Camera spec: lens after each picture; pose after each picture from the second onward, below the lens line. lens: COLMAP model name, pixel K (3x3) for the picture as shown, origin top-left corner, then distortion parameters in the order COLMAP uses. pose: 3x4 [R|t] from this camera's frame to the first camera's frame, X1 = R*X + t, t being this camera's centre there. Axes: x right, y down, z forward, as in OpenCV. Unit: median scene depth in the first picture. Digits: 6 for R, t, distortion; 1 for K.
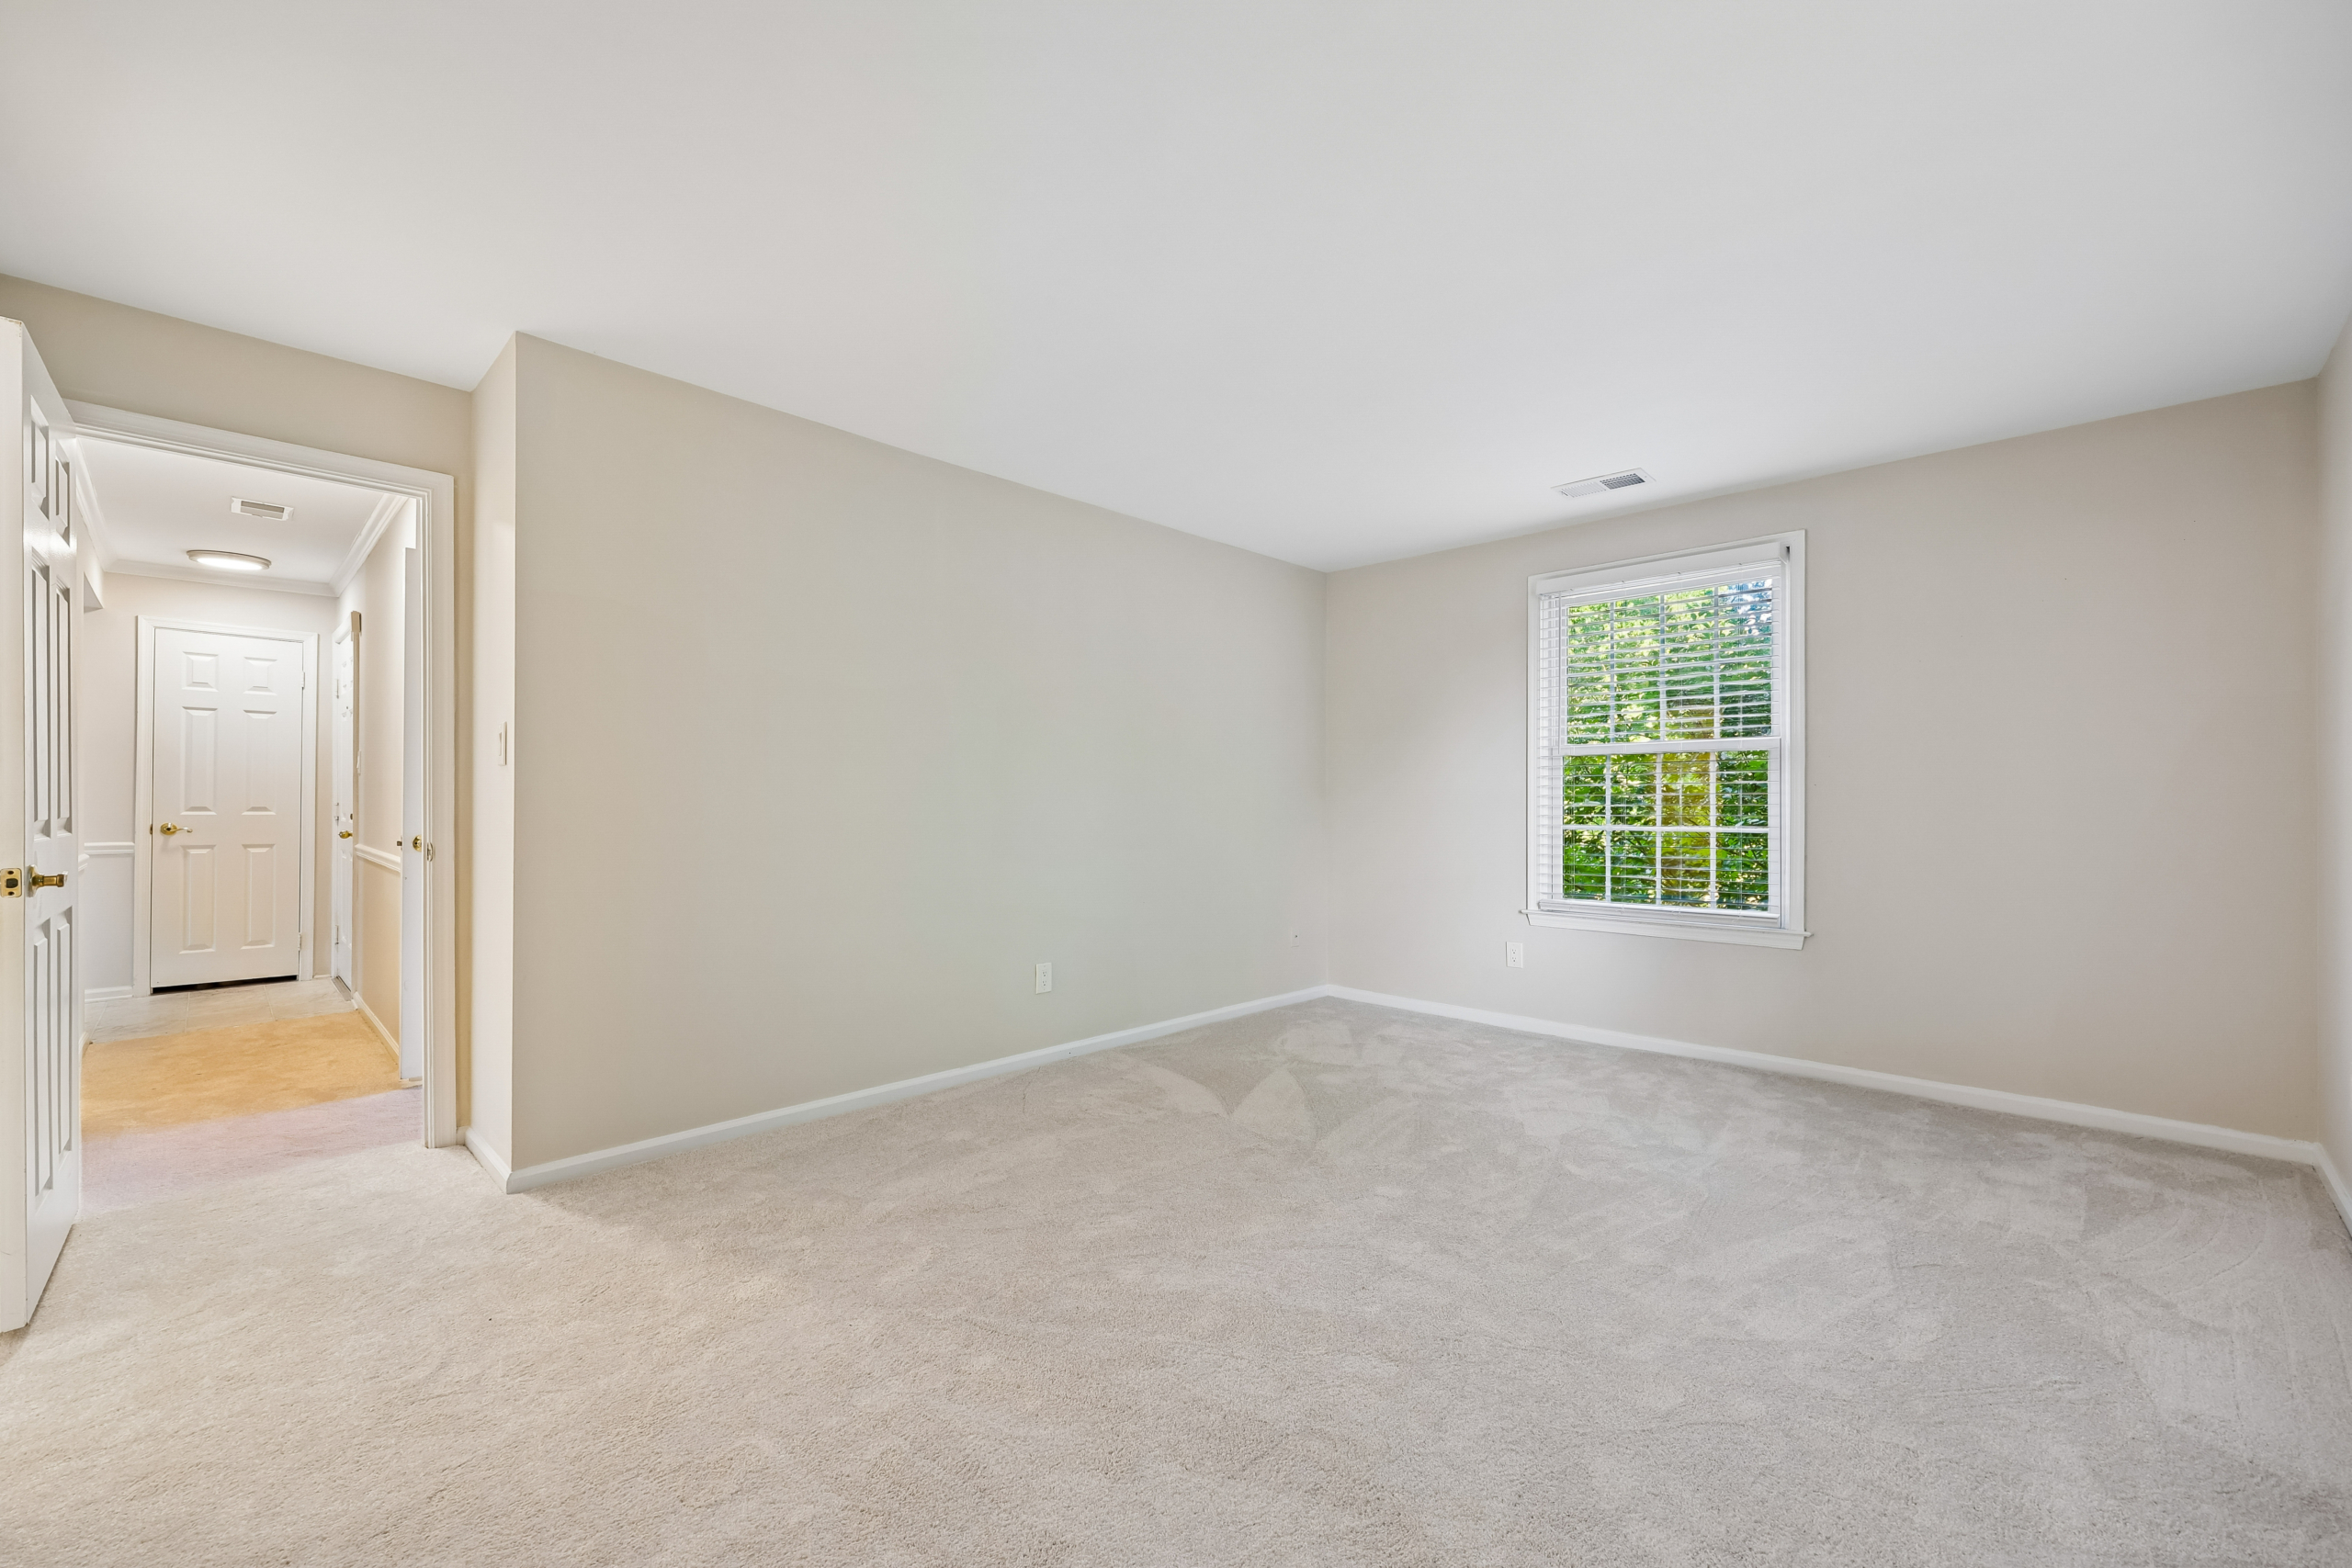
lens RADIAL K [[935.4, 0, 1176.0], [0, 935.4, 784.0], [0, 0, 1]] dist [-0.000356, -0.000103]
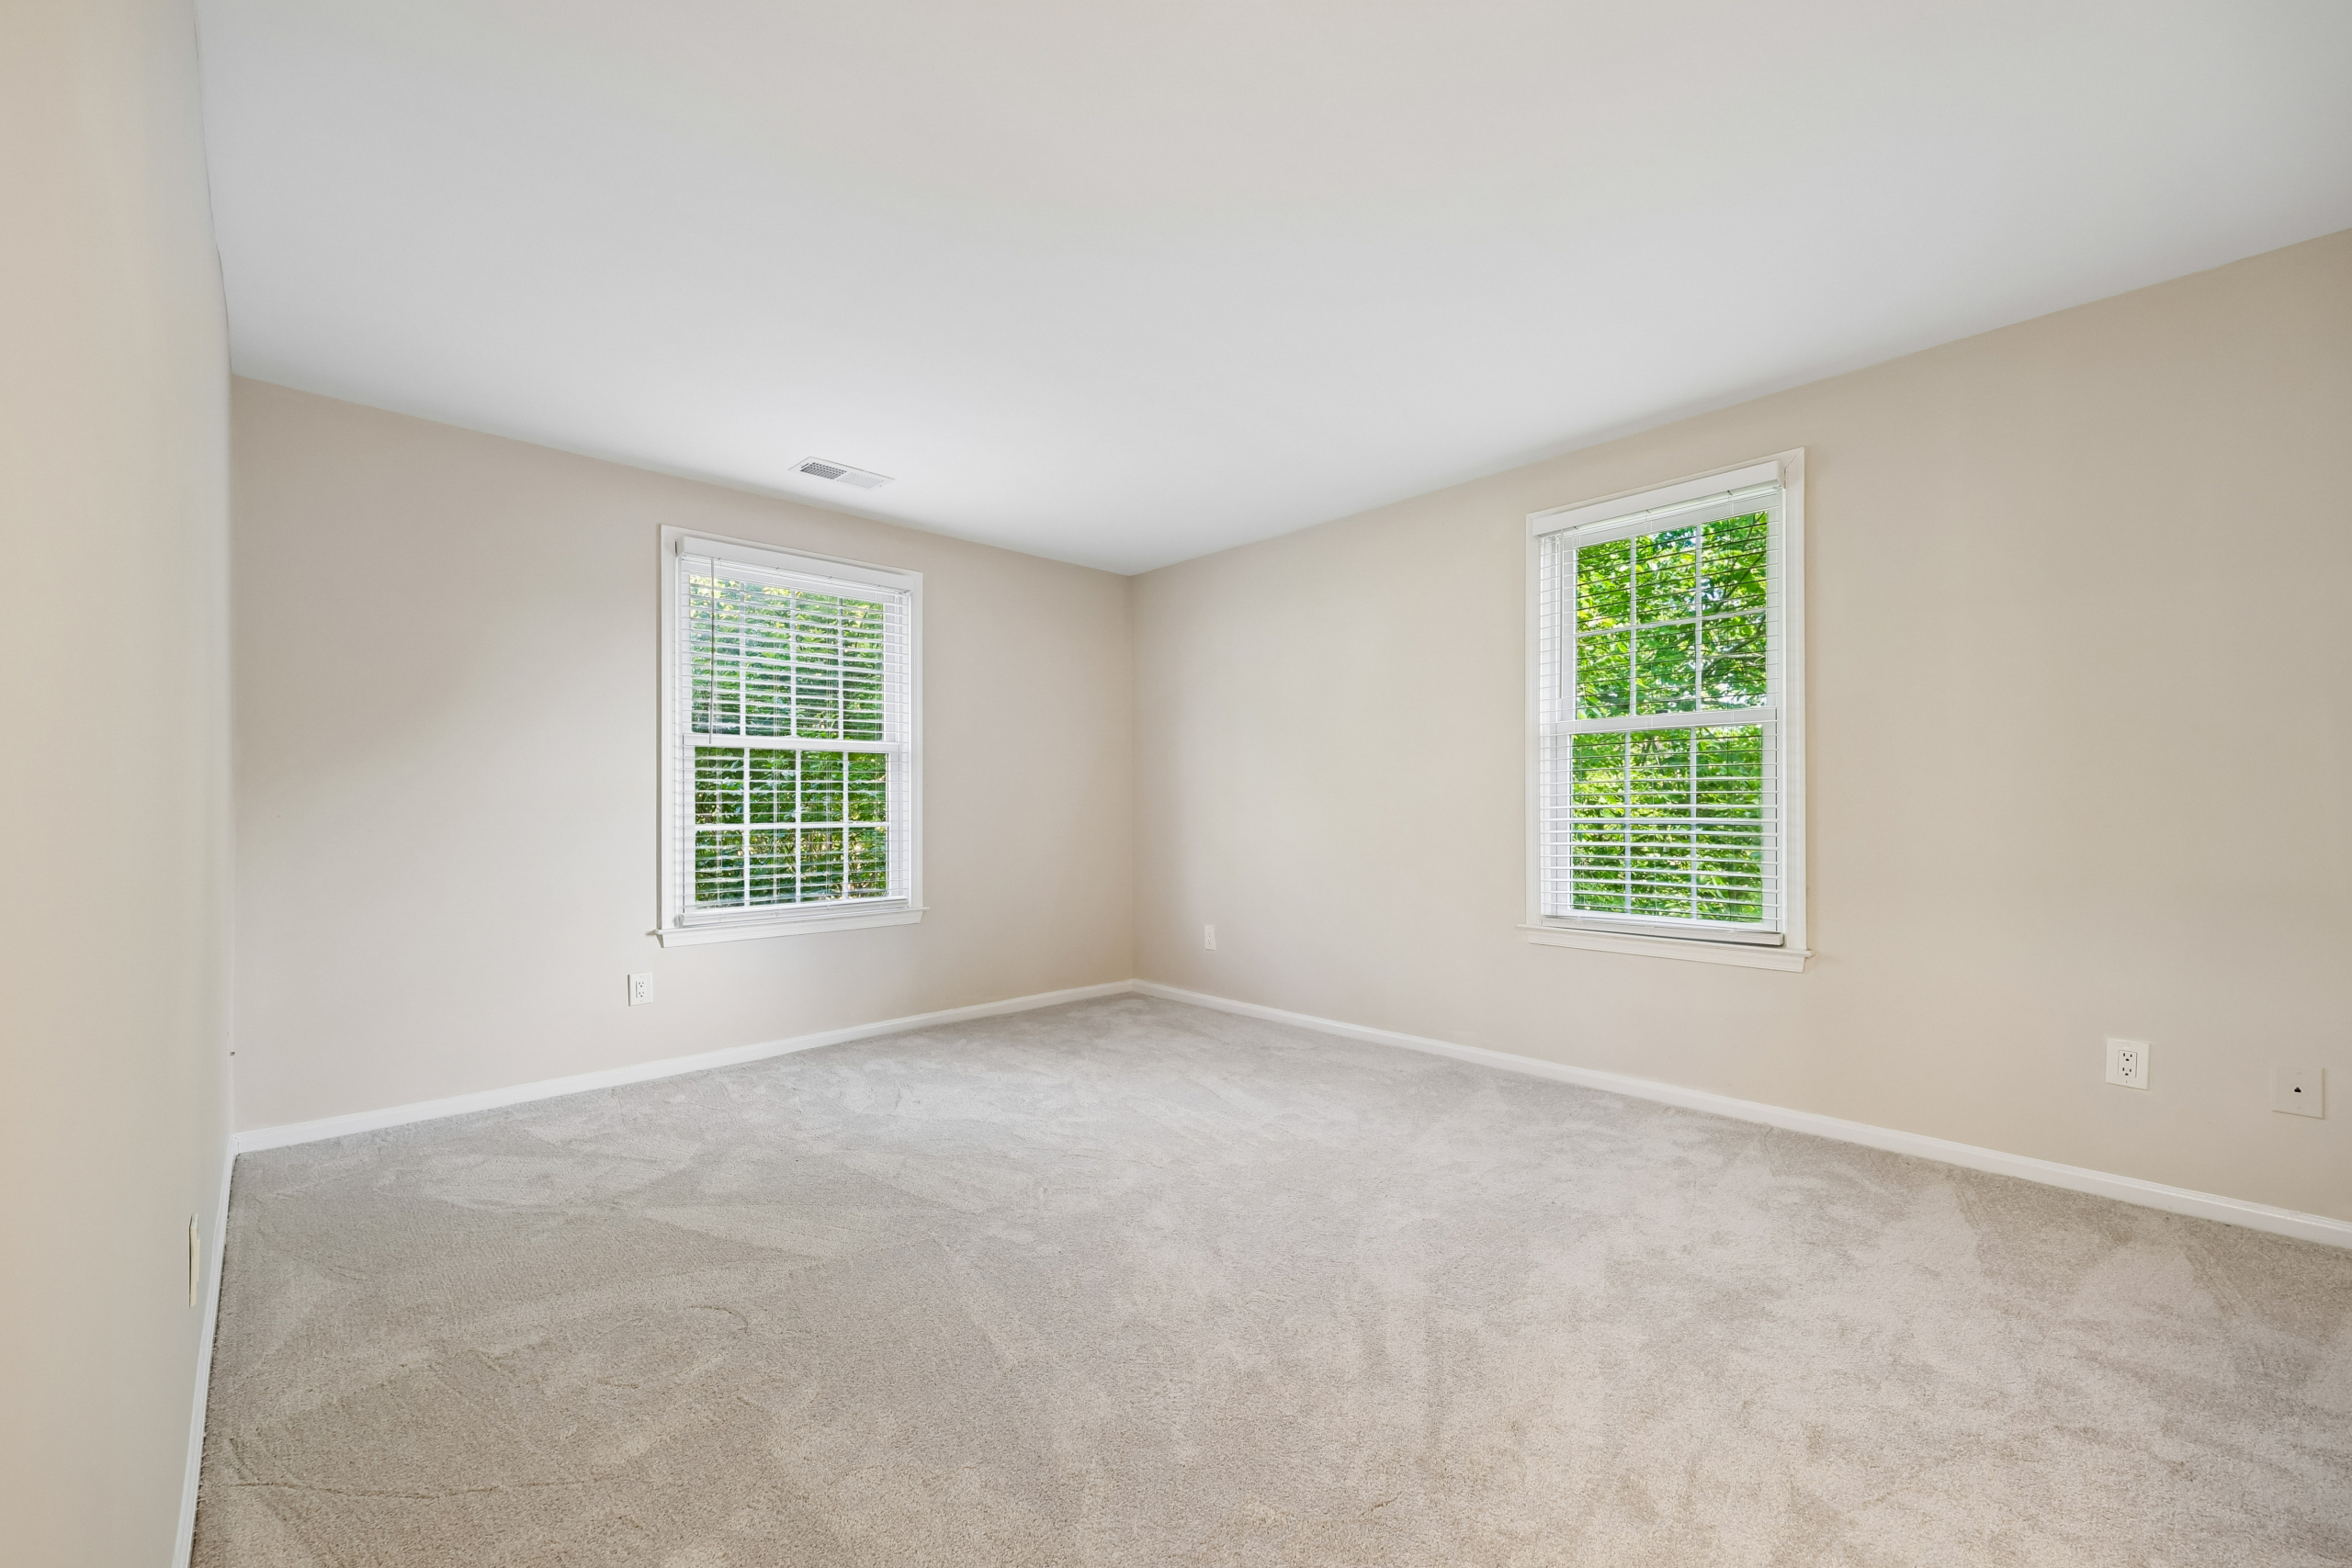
lens RADIAL K [[959.2, 0, 1188.5], [0, 959.2, 794.3], [0, 0, 1]] dist [0.001688, 0.000468]
pose [[0.036361, 0.009820, 0.999290, -0.525062], [-0.017582, 0.999803, -0.009185, 0.017796], [-0.999184, -0.017235, 0.036526, 0.594052]]
